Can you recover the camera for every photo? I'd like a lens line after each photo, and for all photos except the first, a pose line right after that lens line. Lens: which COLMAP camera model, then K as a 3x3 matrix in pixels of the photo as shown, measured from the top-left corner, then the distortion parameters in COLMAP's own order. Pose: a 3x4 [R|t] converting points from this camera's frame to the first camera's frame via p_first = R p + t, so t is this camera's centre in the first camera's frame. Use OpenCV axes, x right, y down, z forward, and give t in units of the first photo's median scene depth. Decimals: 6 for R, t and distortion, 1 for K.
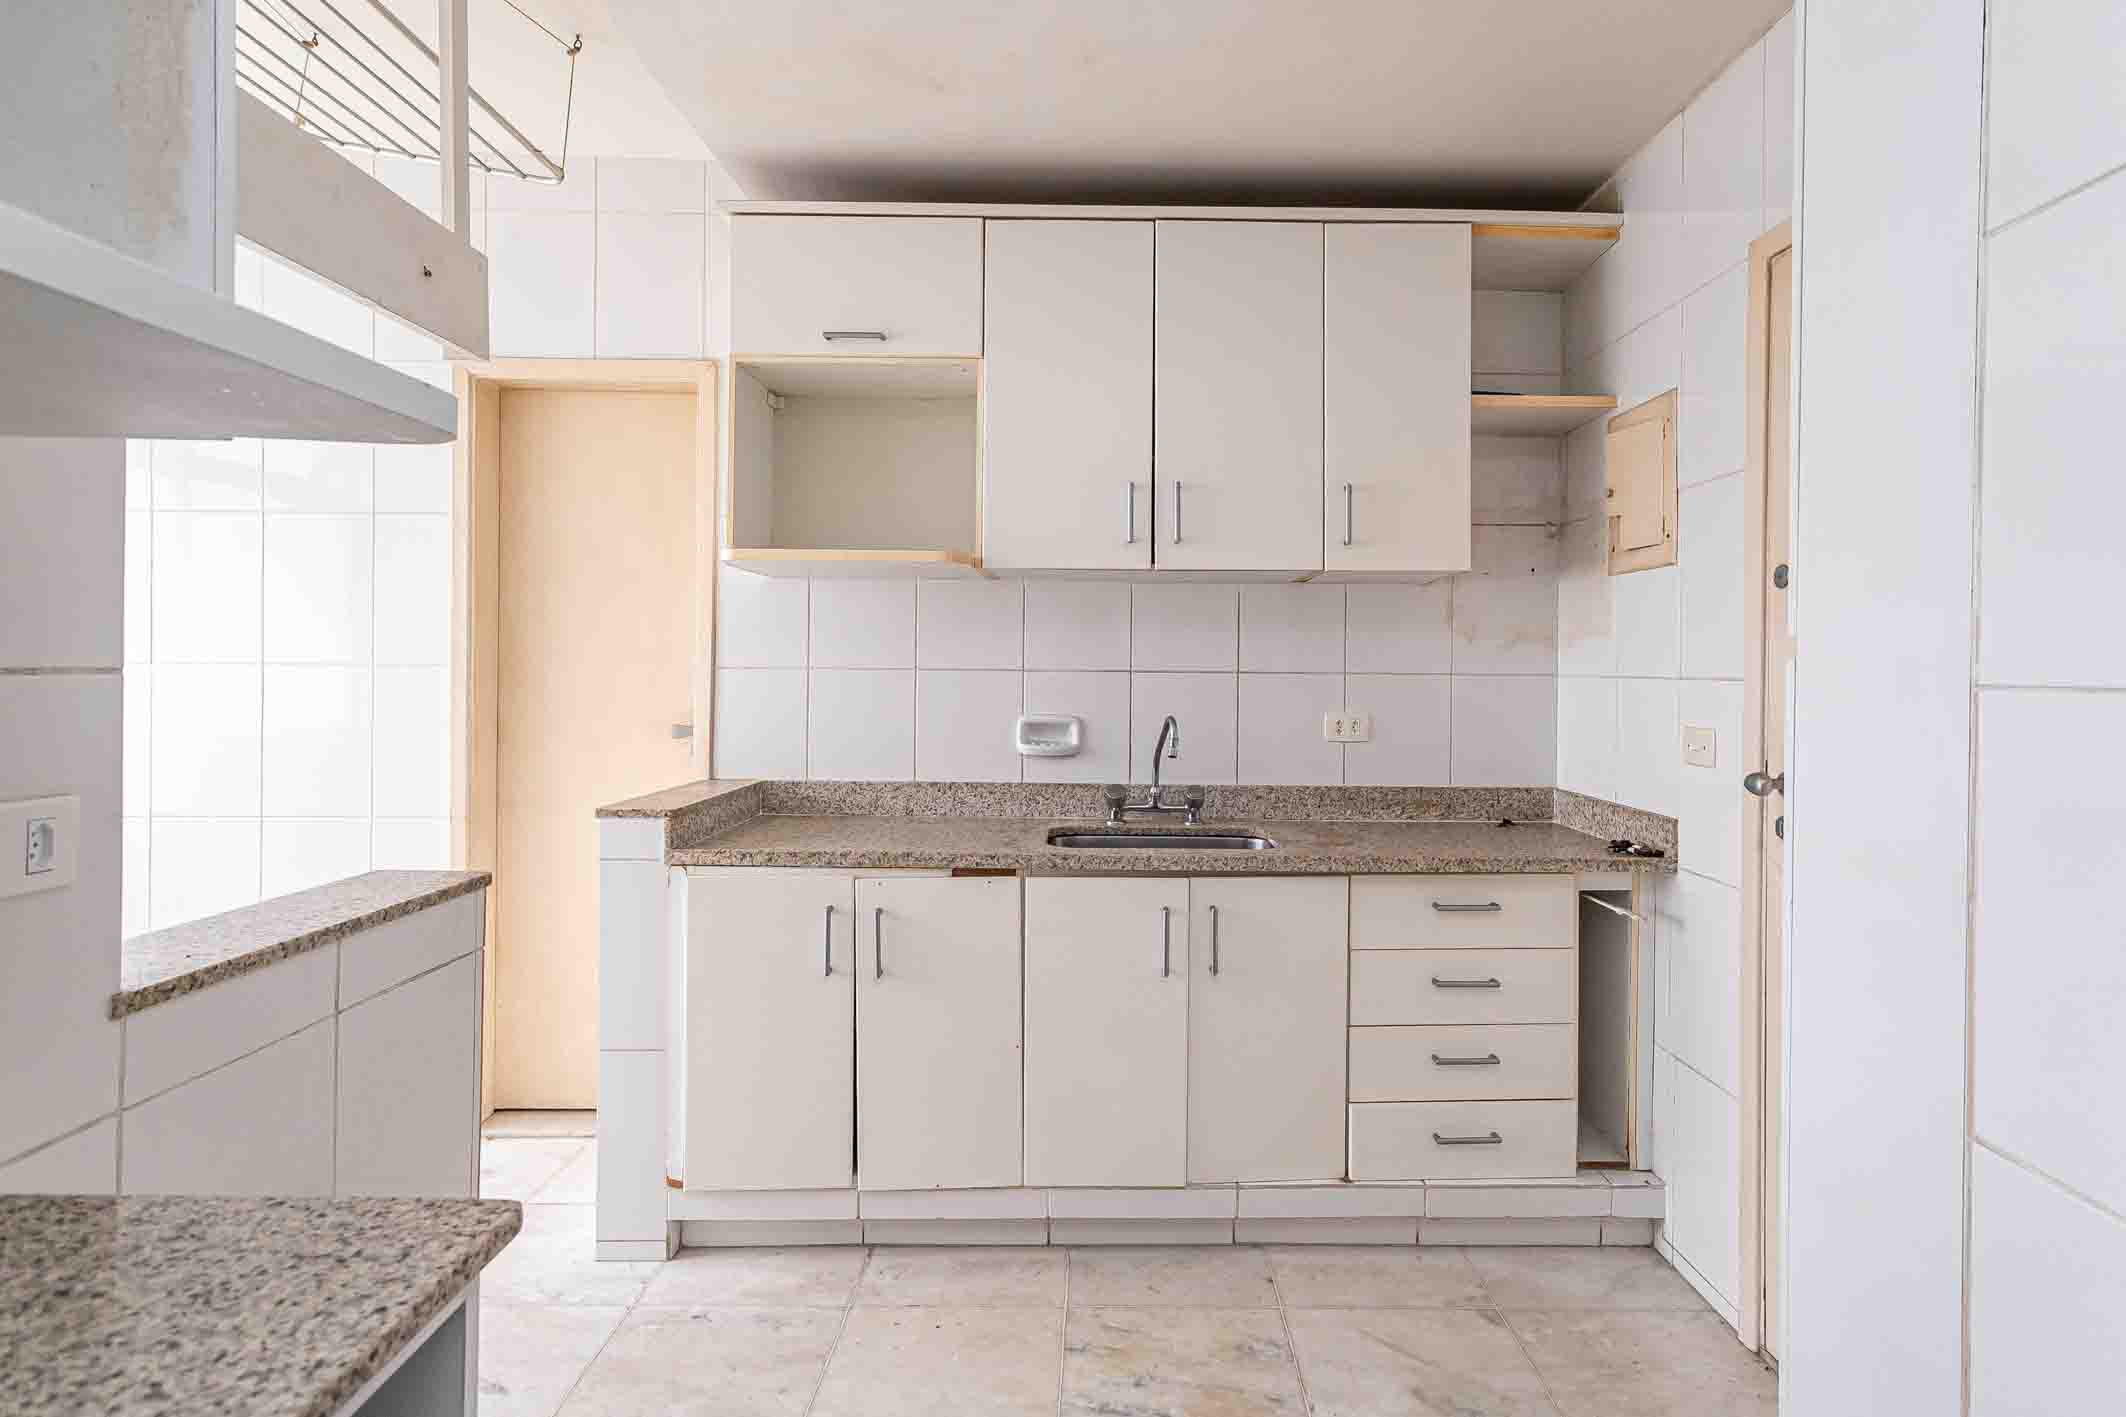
lens RADIAL K [[1123.9, 0, 1065.1], [0, 1123.9, 692.5], [0, 0, 1]] dist [0.056031, 0.000181]
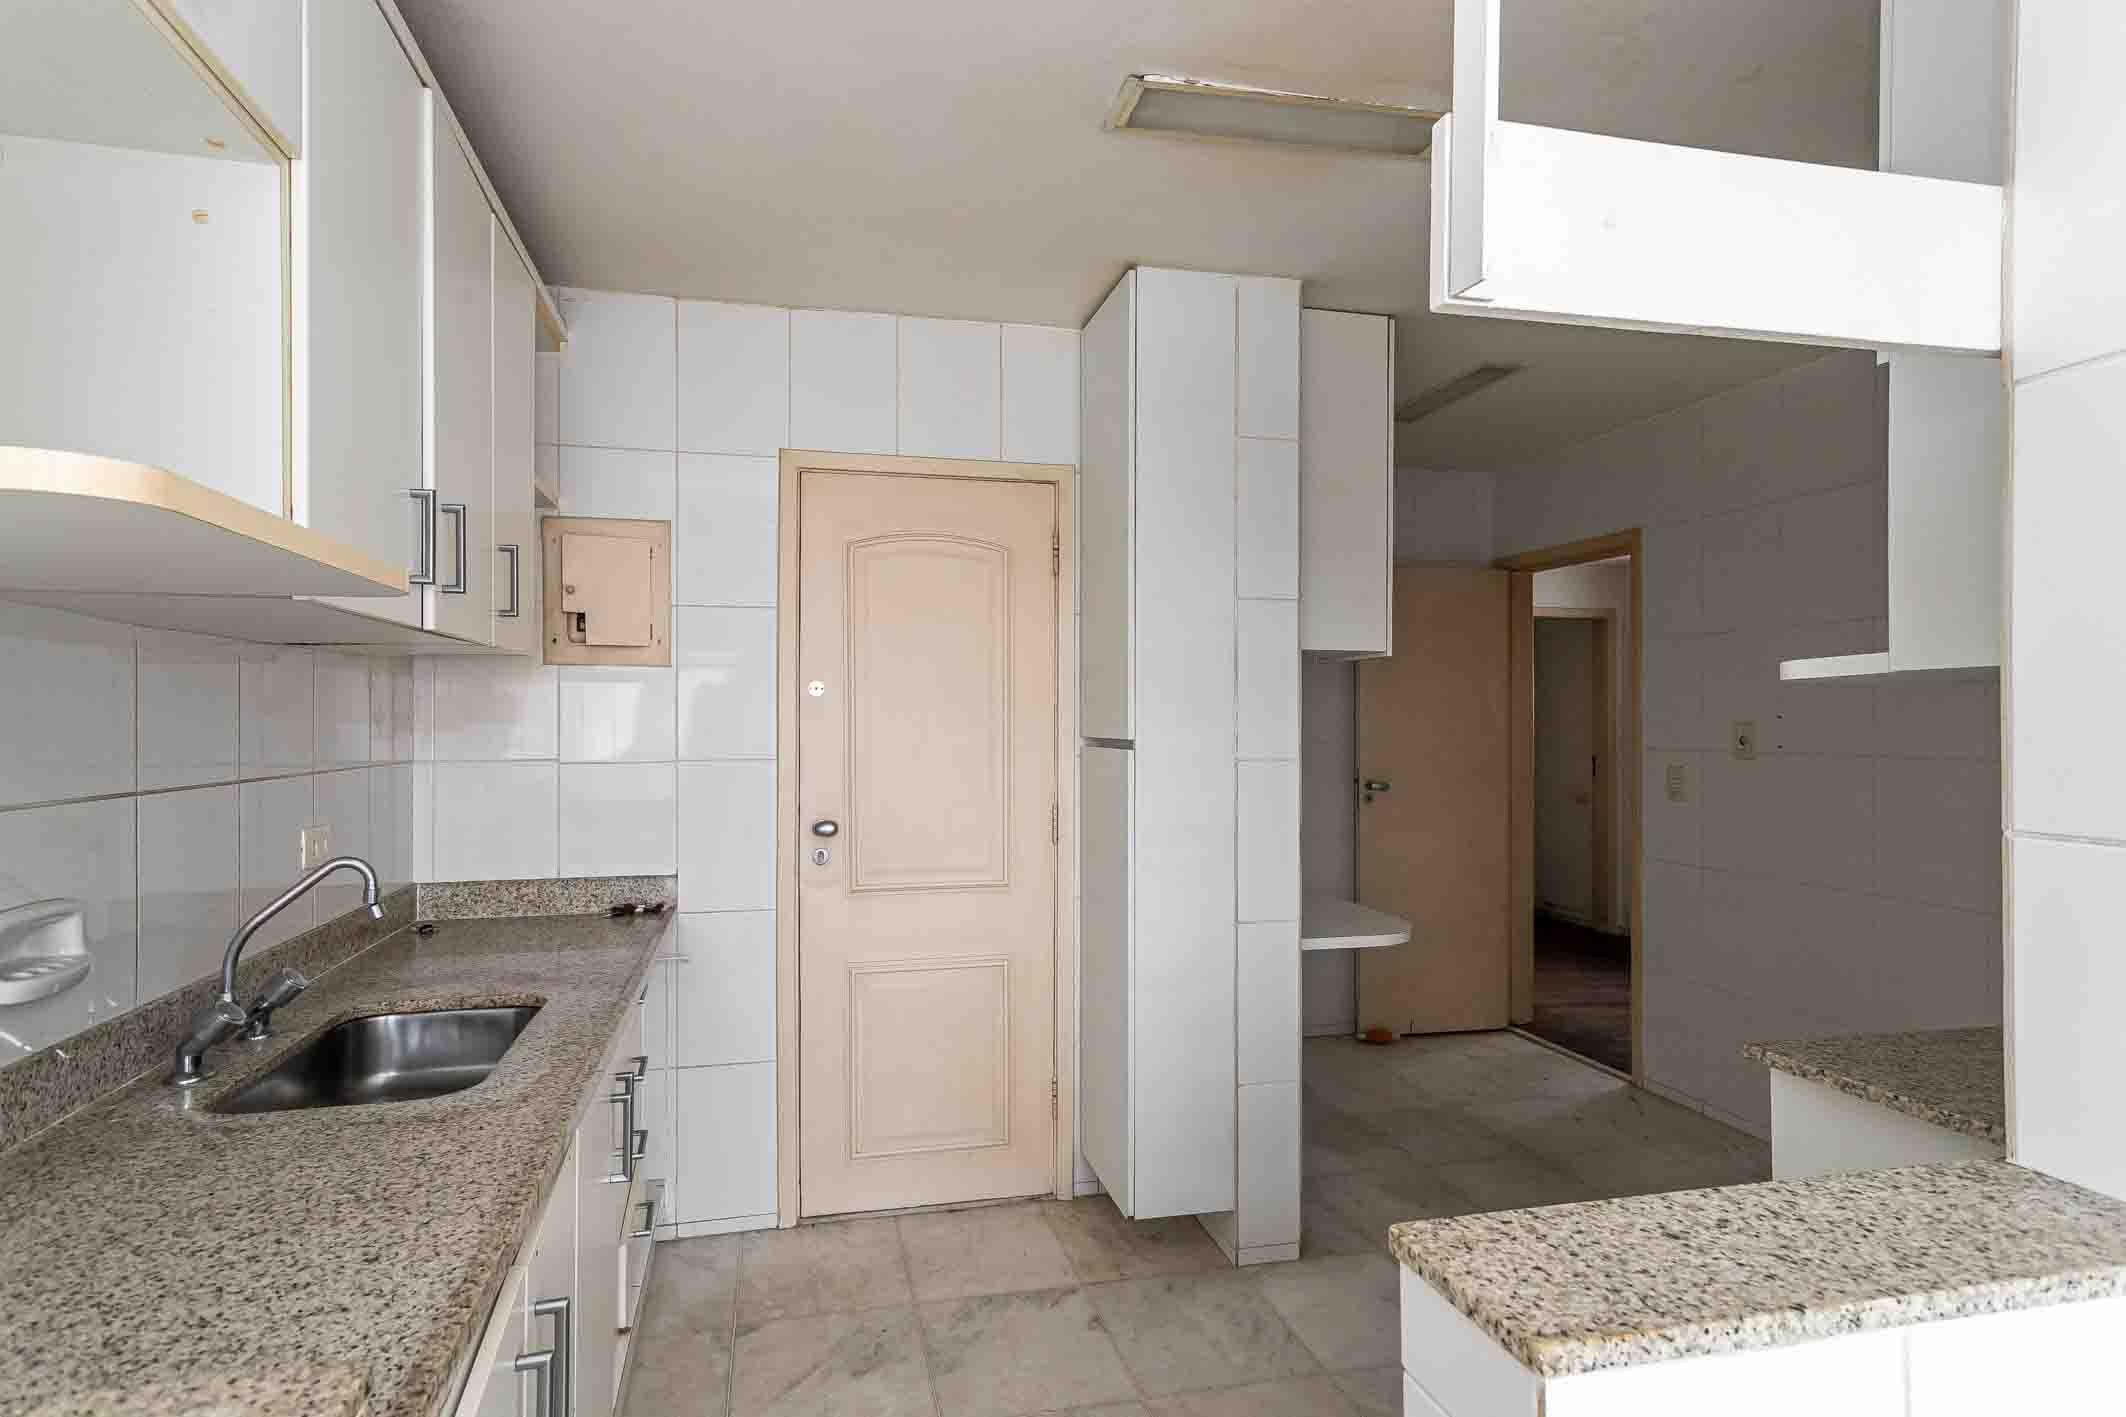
lens RADIAL K [[1075.4, 0, 1080.2], [0, 1075.4, 711.2], [0, 0, 1]] dist [-0.009177, 0.000297]
pose [[-0.291993, -0.010525, 0.956363, -0.648890], [0.015445, 0.999757, 0.015718, -0.070853], [-0.956296, 0.019361, -0.291759, 0.872449]]
